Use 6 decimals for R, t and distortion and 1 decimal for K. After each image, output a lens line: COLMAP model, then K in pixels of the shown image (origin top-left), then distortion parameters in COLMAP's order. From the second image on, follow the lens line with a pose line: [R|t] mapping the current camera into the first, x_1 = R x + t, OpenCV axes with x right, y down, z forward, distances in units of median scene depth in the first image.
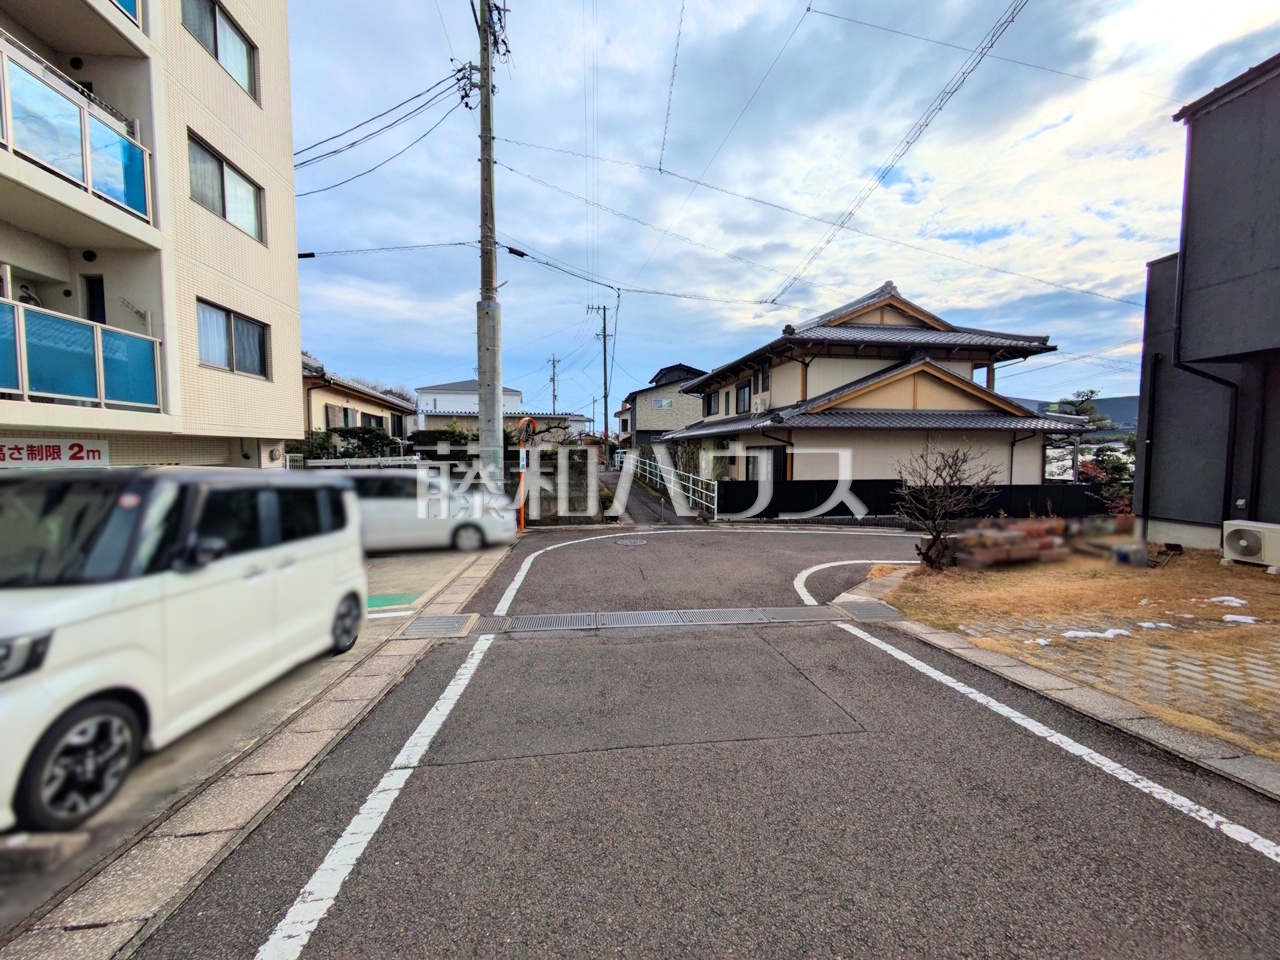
lens RADIAL K [[507.6, 0, 634.2], [0, 507.6, 478.3], [0, 0, 1]] dist [0.003078, 0.000432]
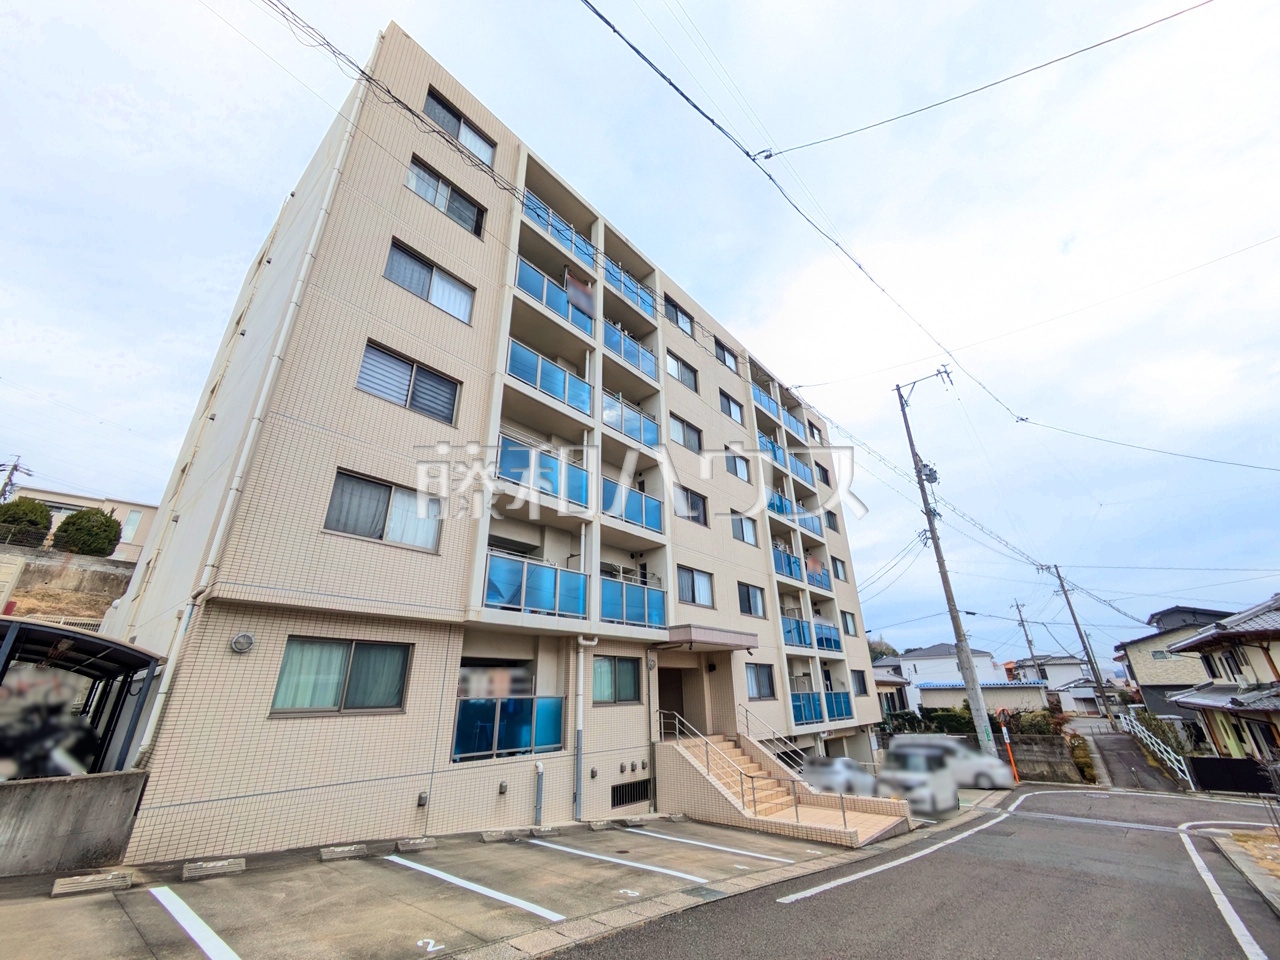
lens RADIAL K [[507.6, 0, 634.2], [0, 507.6, 482.9], [0, 0, 1]] dist [0.003078, 0.000432]
pose [[0.682447, -0.294757, -0.668868, 0.528053], [-0.018471, 0.907839, -0.418912, -0.105799], [0.730702, 0.298241, 0.614107, -2.001756]]
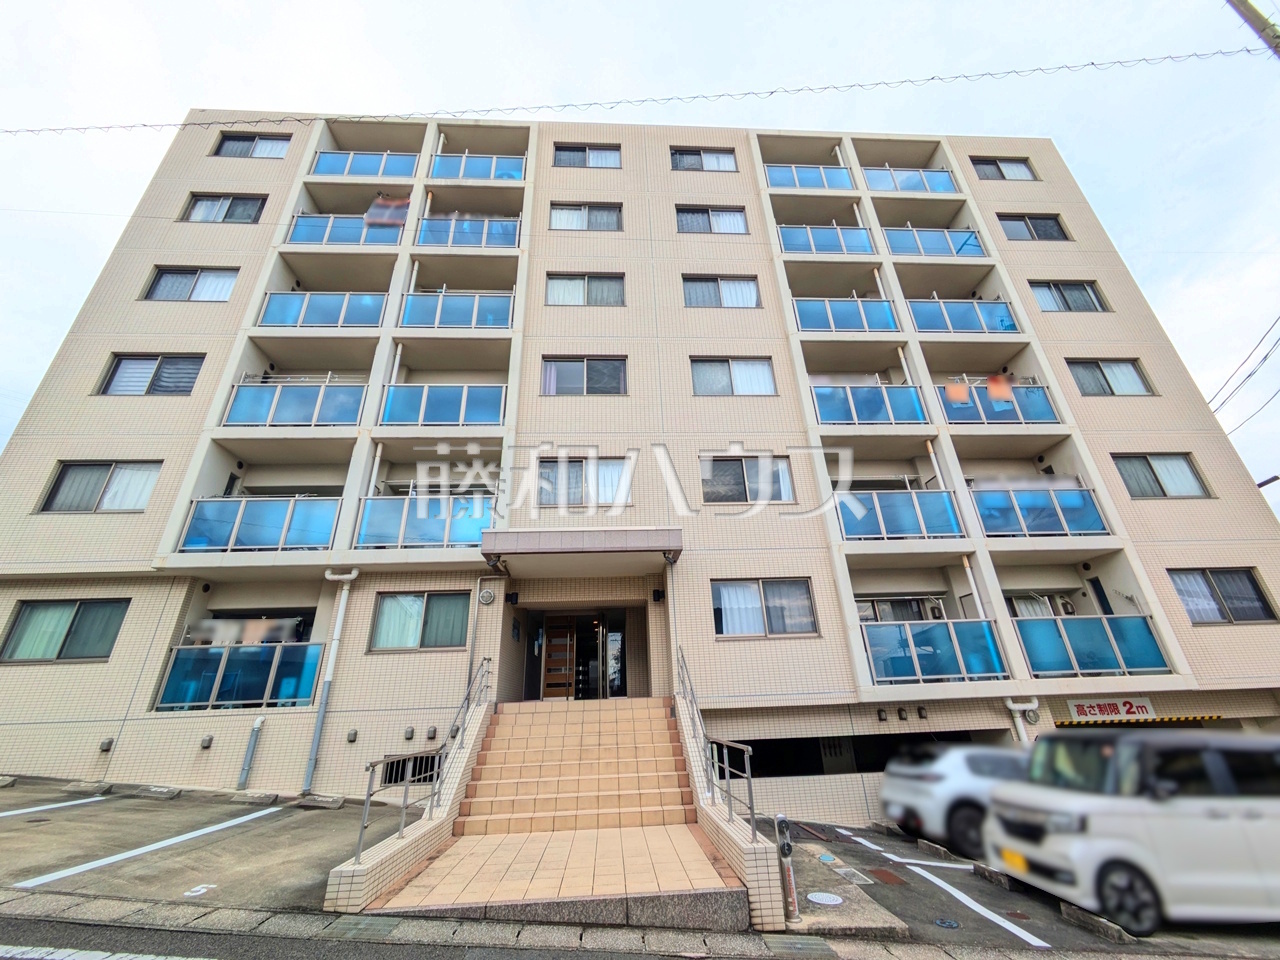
lens RADIAL K [[507.6, 0, 636.9], [0, 507.6, 478.8], [0, 0, 1]] dist [0.003078, 0.000432]
pose [[-0.051269, -0.411778, -0.909841, 0.466673], [-0.016483, 0.911264, -0.411493, -0.026077], [0.998549, -0.006100, -0.053507, -0.244598]]
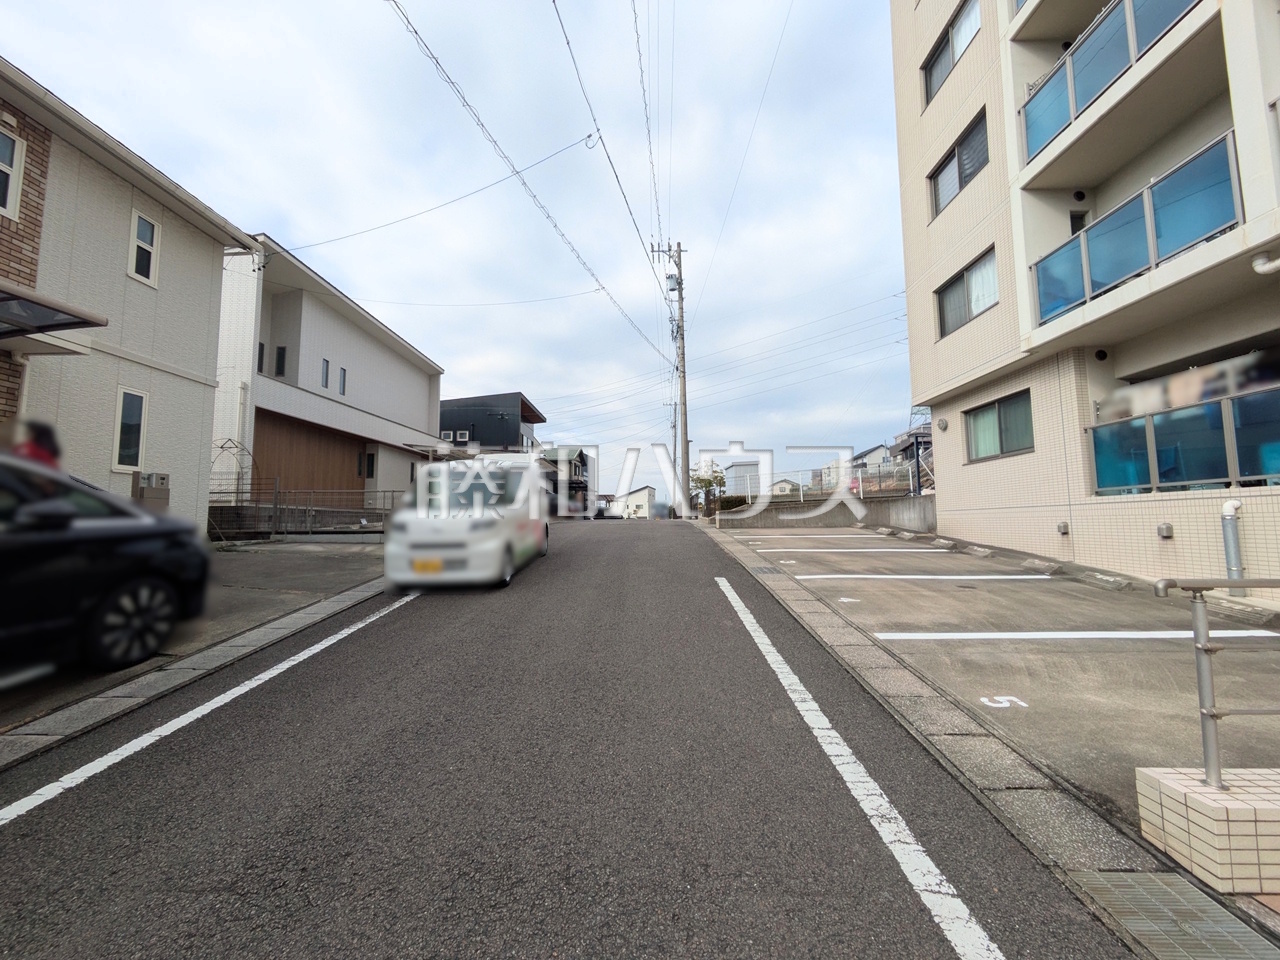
lens RADIAL K [[507.6, 0, 642.2], [0, 507.6, 479.3], [0, 0, 1]] dist [0.003078, 0.000432]
pose [[-0.994425, 0.015844, 0.104254, 0.042013], [0.011600, 0.999084, -0.041195, -0.005522], [-0.104811, -0.039756, -0.993697, -0.305181]]
